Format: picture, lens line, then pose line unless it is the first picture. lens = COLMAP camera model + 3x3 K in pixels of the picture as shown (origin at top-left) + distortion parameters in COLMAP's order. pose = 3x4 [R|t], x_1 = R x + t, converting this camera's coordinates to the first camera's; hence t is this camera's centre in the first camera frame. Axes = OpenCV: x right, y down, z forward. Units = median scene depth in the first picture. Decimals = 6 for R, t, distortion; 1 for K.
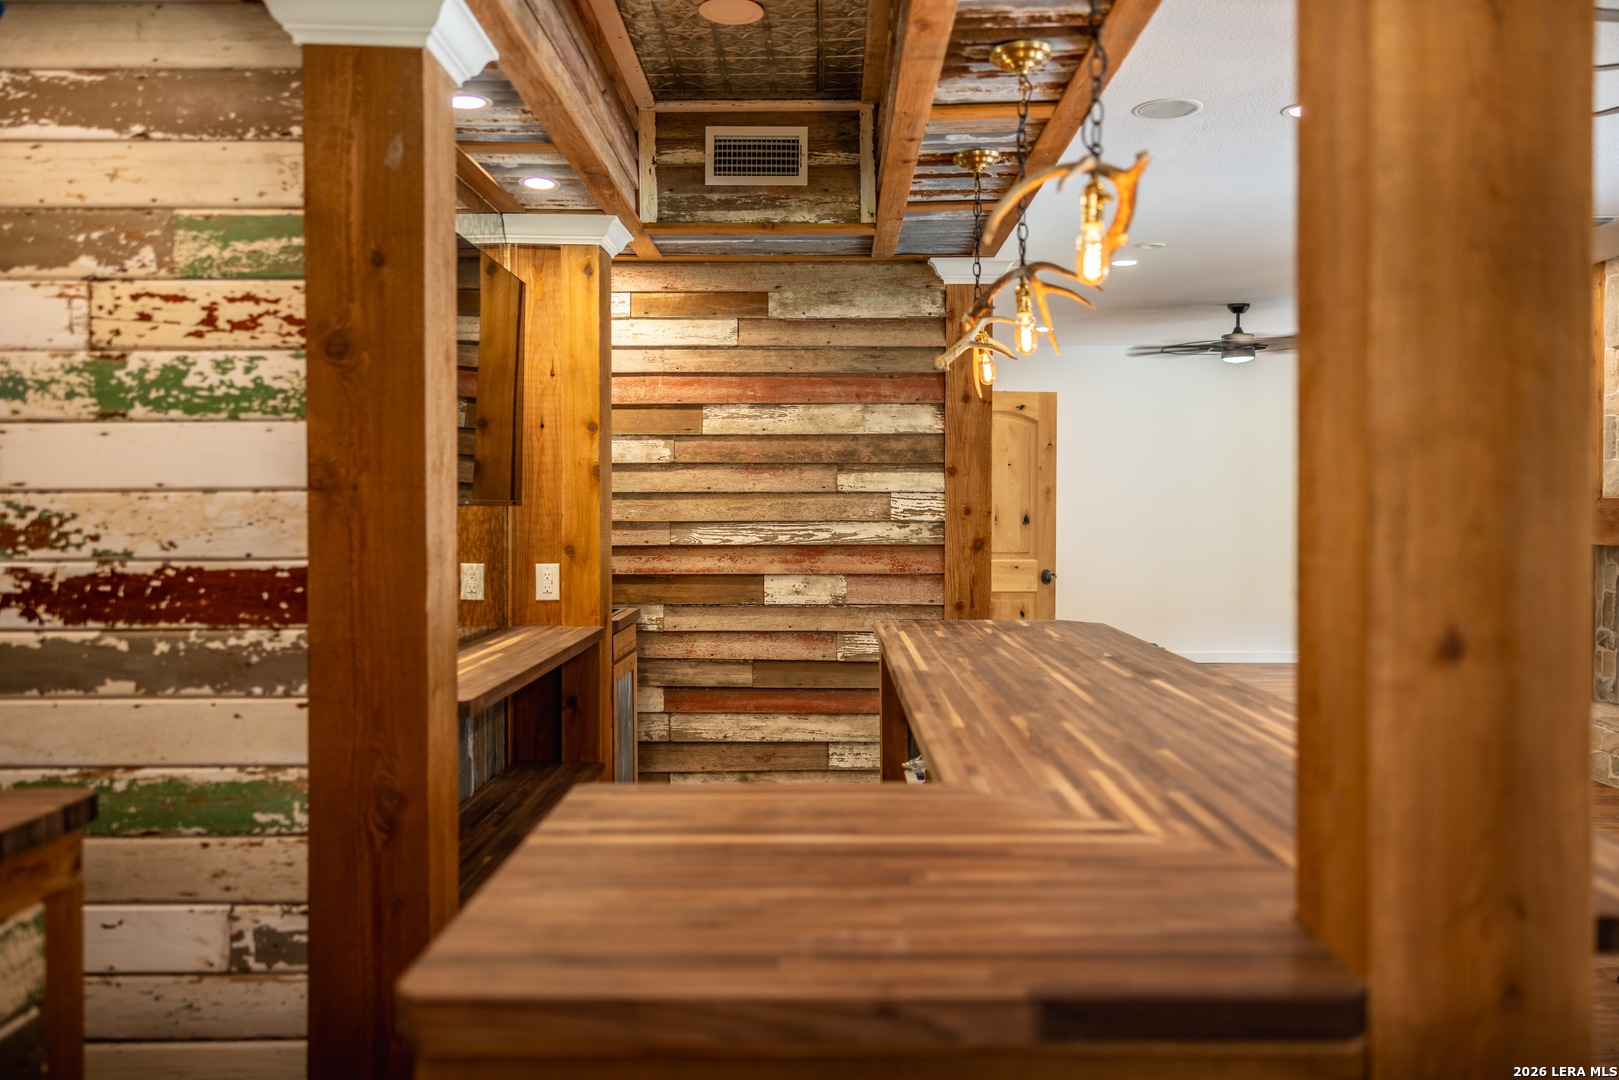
lens RADIAL K [[1302.9, 0, 795.8], [0, 1302.9, 516.9], [0, 0, 1]] dist [-0.005457, 0.013889]
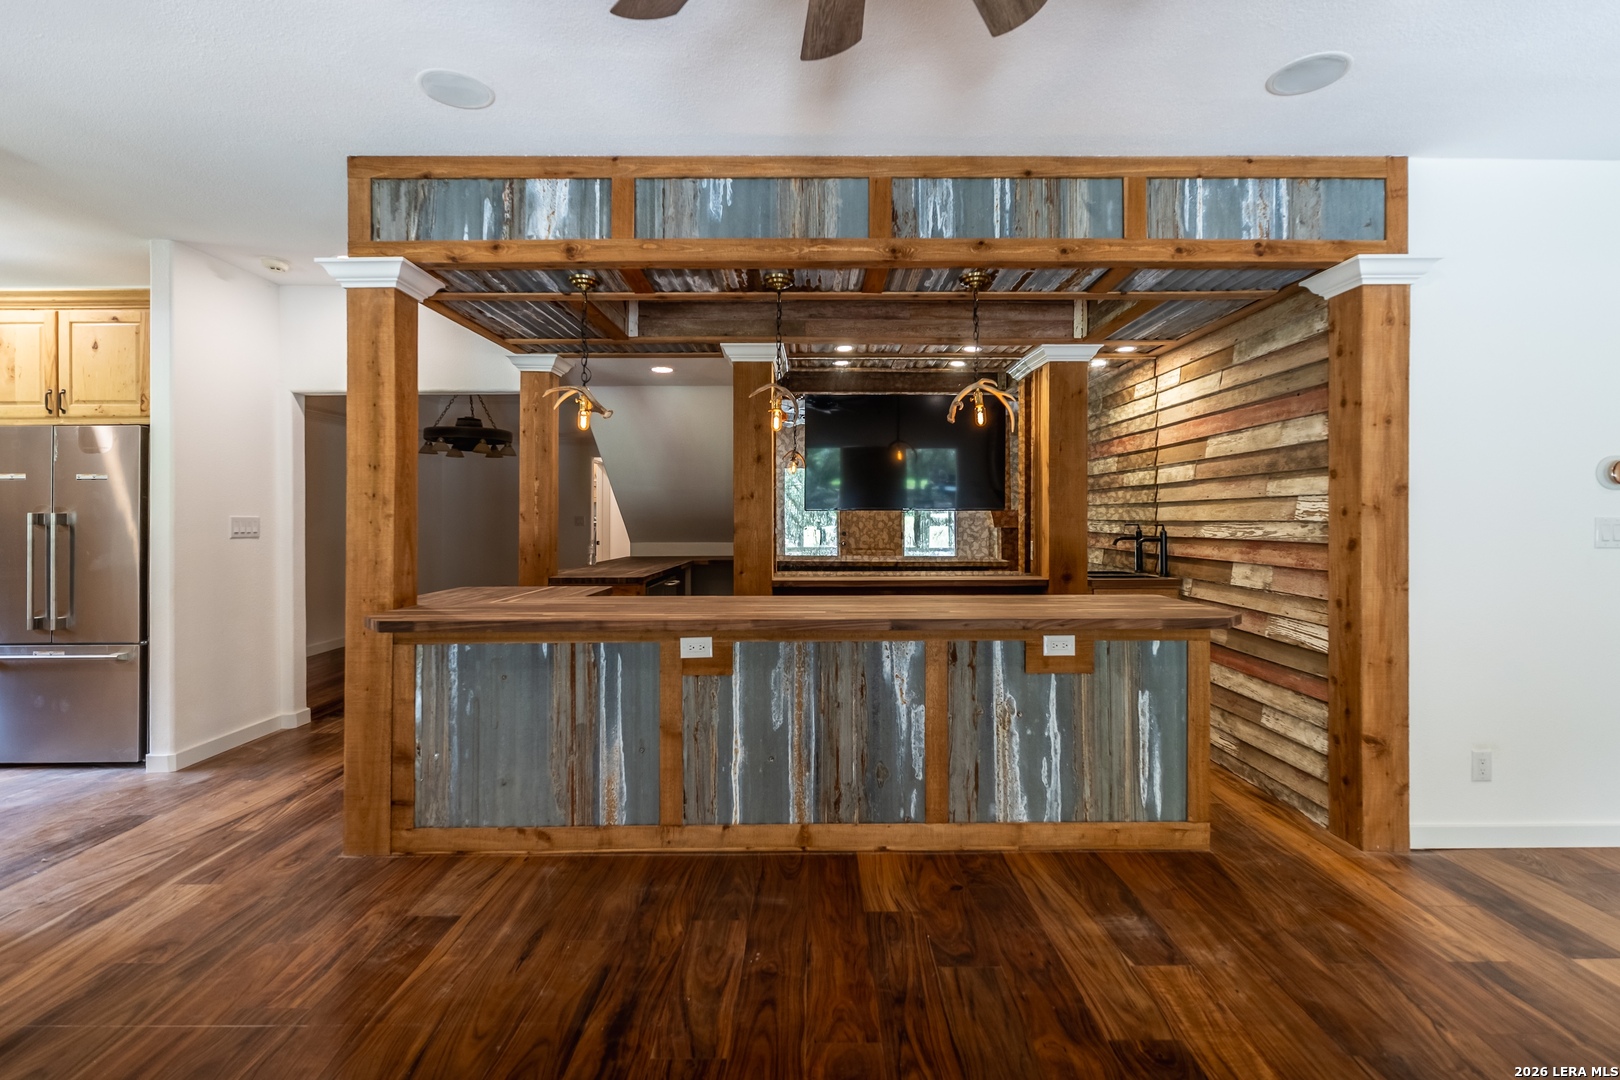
lens RADIAL K [[739.6, 0, 803.0], [0, 739.6, 514.1], [0, 0, 1]] dist [0.000792, -0.000029]
pose [[-0.008068, -0.006219, -0.999948, 0.720643], [-0.009725, 0.999934, -0.006141, 0.005038], [0.999920, 0.009675, -0.008128, 0.576267]]
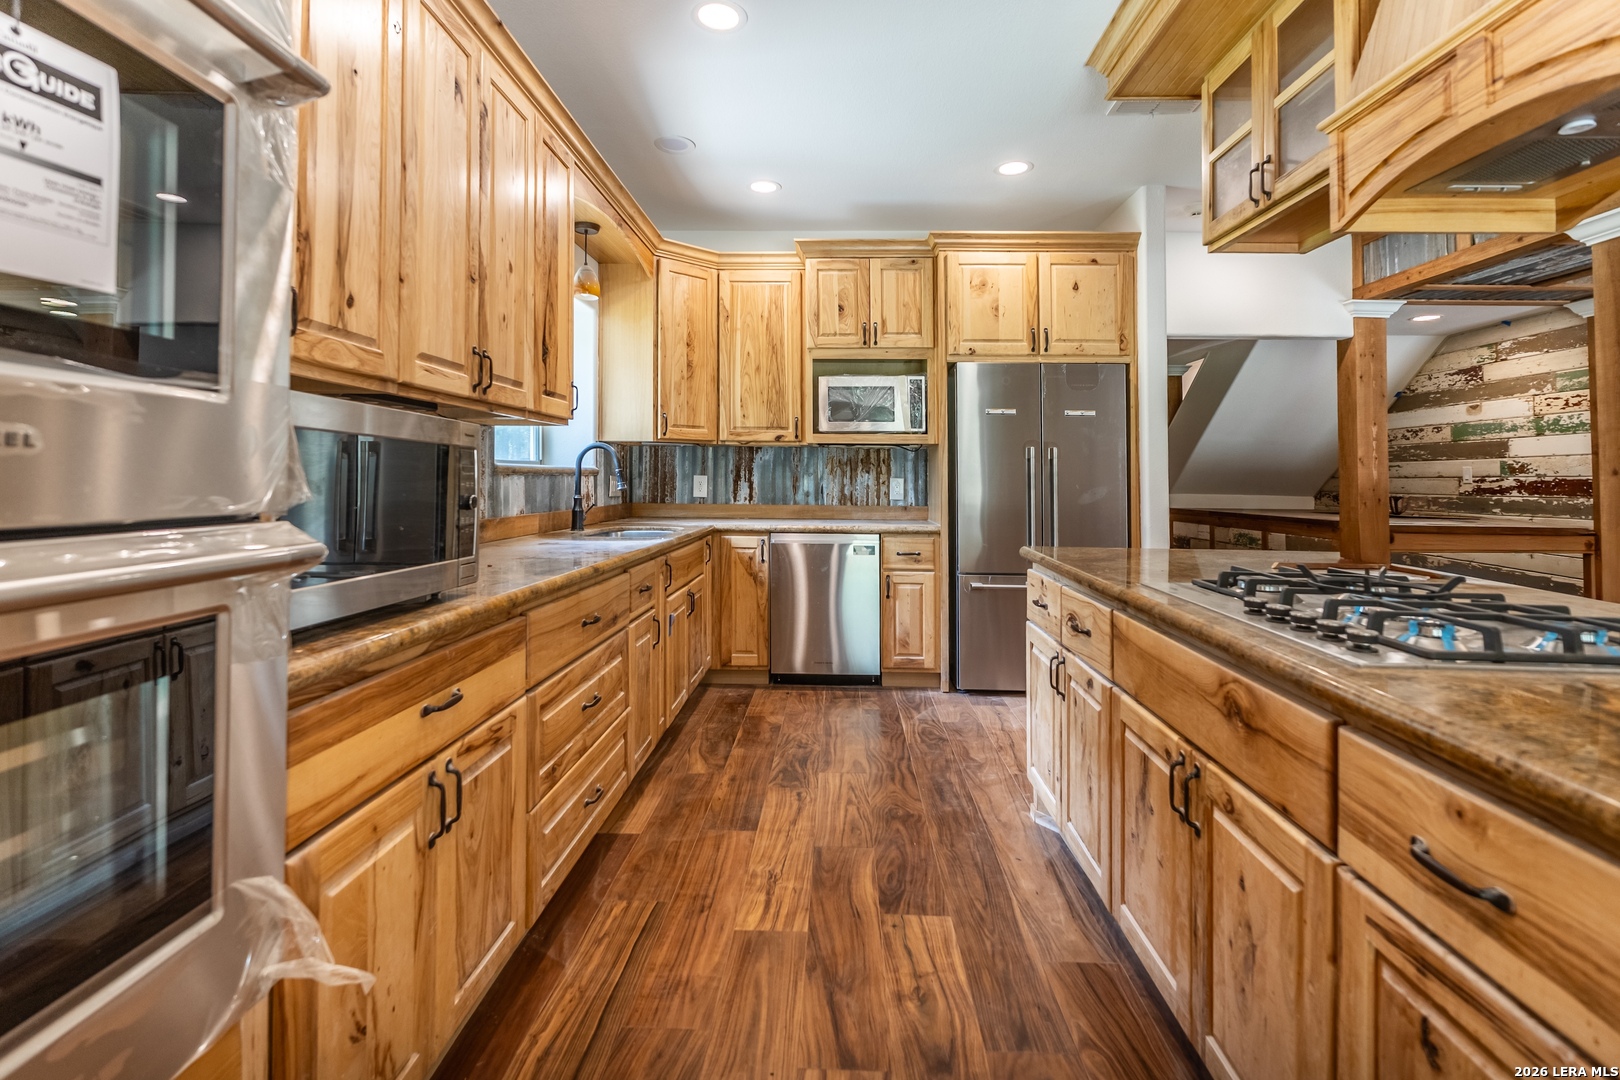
lens RADIAL K [[739.6, 0, 821.3], [0, 739.6, 441.1], [0, 0, 1]] dist [0.000792, -0.000029]
pose [[-0.038534, -0.052682, -0.997868, 0.752850], [-0.027491, 0.998287, -0.051642, 0.046542], [0.998879, 0.025442, -0.039916, -0.409287]]
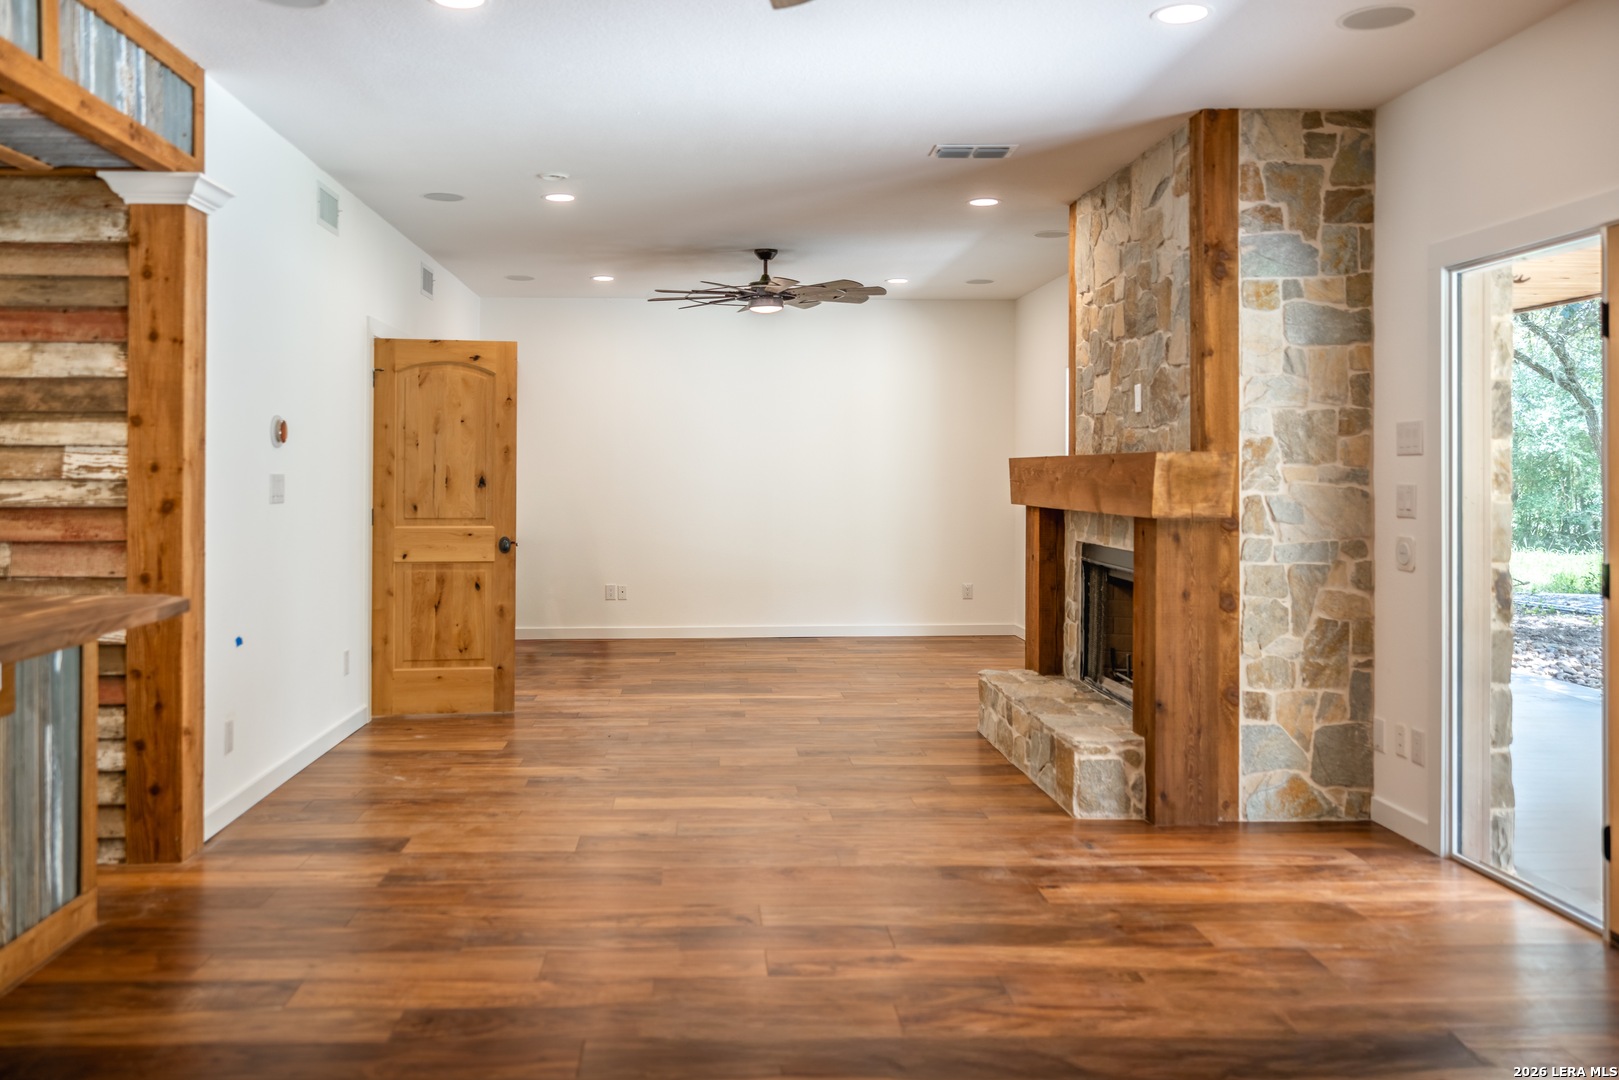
lens RADIAL K [[1302.9, 0, 791.5], [0, 1302.9, 471.1], [0, 0, 1]] dist [-0.005457, 0.013889]
pose [[0.998786, -0.000389, 0.049263, 0.508104], [0.000992, 0.999925, -0.012204, 0.008691], [-0.049255, 0.012238, 0.998711, 0.123506]]
